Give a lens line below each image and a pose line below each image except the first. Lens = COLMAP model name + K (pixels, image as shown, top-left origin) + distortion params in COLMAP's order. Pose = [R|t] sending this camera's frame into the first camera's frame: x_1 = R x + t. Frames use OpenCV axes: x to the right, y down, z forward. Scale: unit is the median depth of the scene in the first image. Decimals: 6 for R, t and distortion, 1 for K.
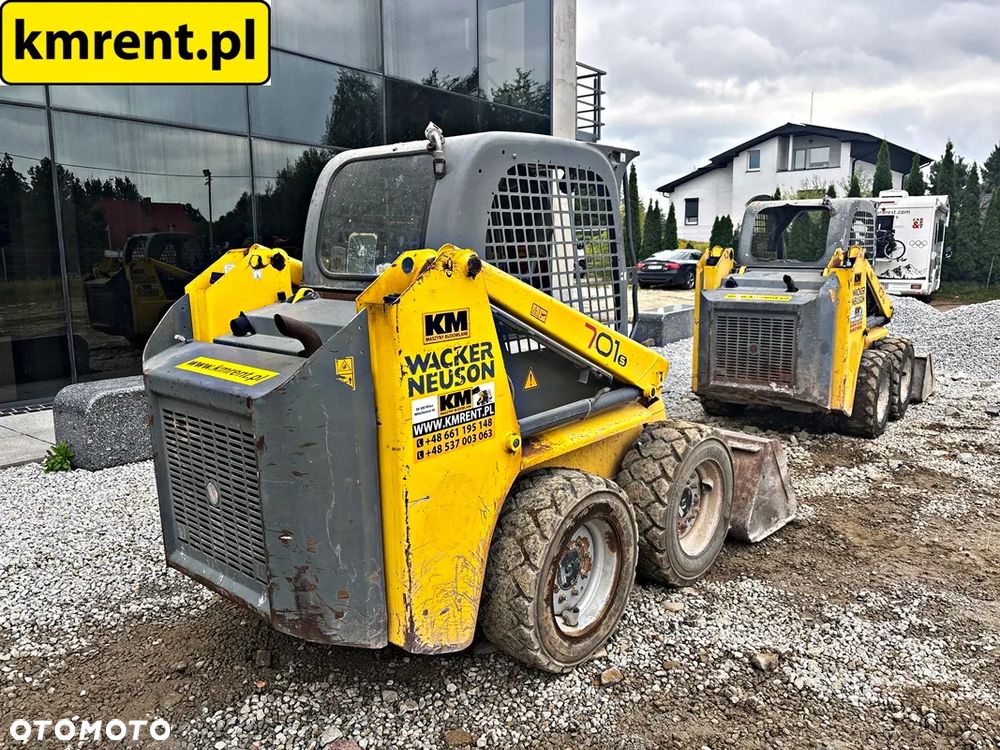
lens RADIAL K [[756.9, 0, 507.1], [0, 756.9, 374.7], [0, 0, 1]] dist [0.036371, -0.037027]
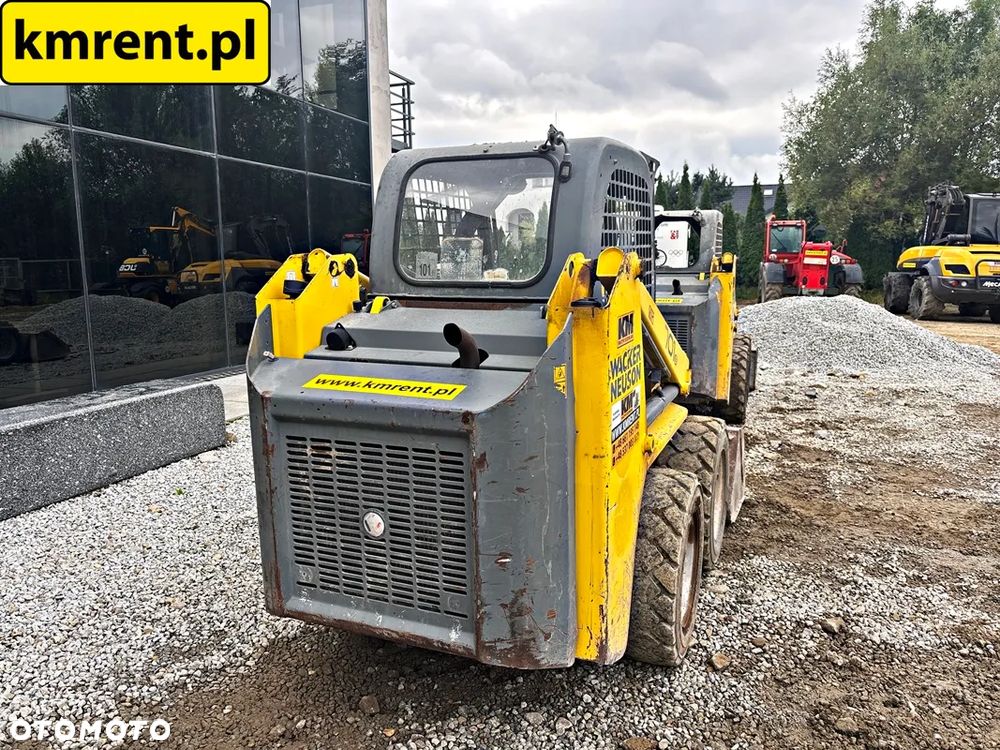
lens RADIAL K [[756.9, 0, 498.2], [0, 756.9, 371.1], [0, 0, 1]] dist [0.036371, -0.037027]
pose [[0.951458, -0.048363, 0.303956, -0.406825], [0.053394, 0.998539, -0.008258, -0.007701], [-0.303113, 0.024086, 0.952650, 0.077830]]
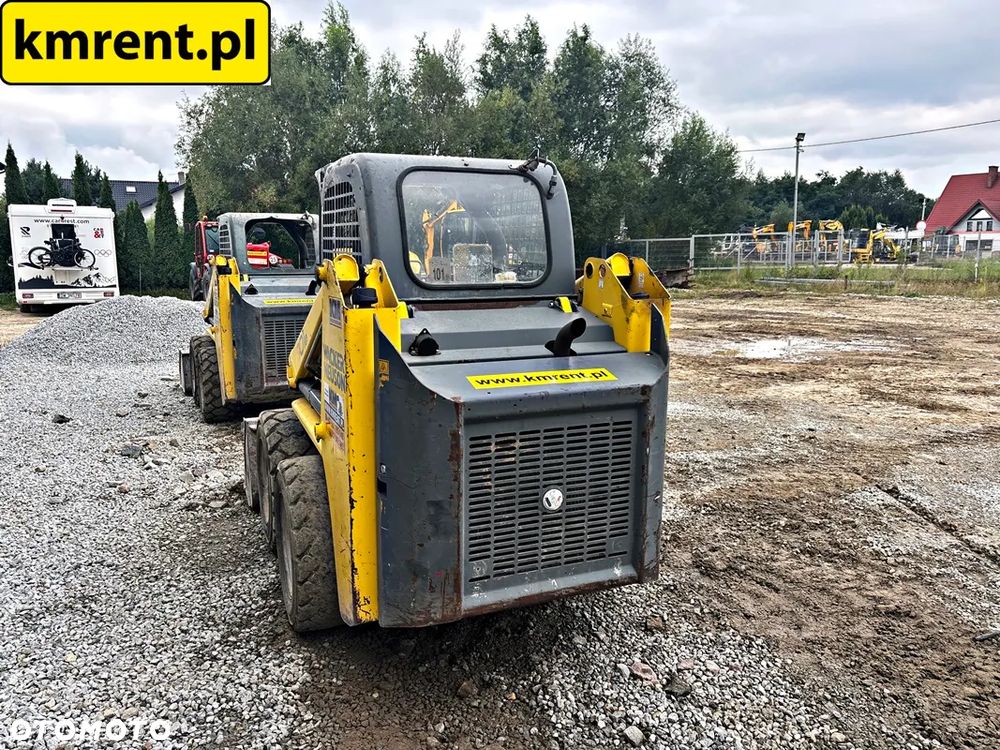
lens RADIAL K [[756.9, 0, 494.6], [0, 756.9, 376.8], [0, 0, 1]] dist [0.036371, -0.037027]
pose [[0.448729, -0.145433, 0.881755, -1.027207], [0.152897, 0.984615, 0.084589, -0.082143], [-0.880491, 0.096860, 0.464061, 0.464154]]
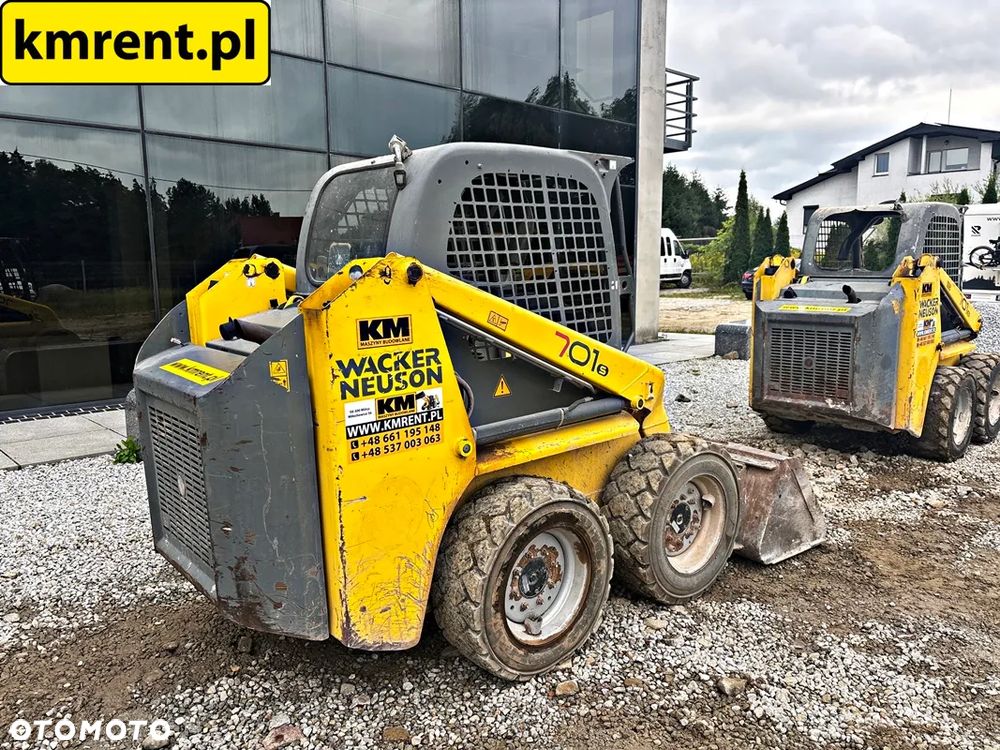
lens RADIAL K [[756.9, 0, 501.0], [0, 756.9, 379.5], [0, 0, 1]] dist [0.036371, -0.037027]
pose [[0.987767, 0.020424, -0.154592, 0.177072], [-0.021698, 0.999743, -0.006555, 0.002860], [0.154418, 0.009829, 0.987957, 0.004533]]
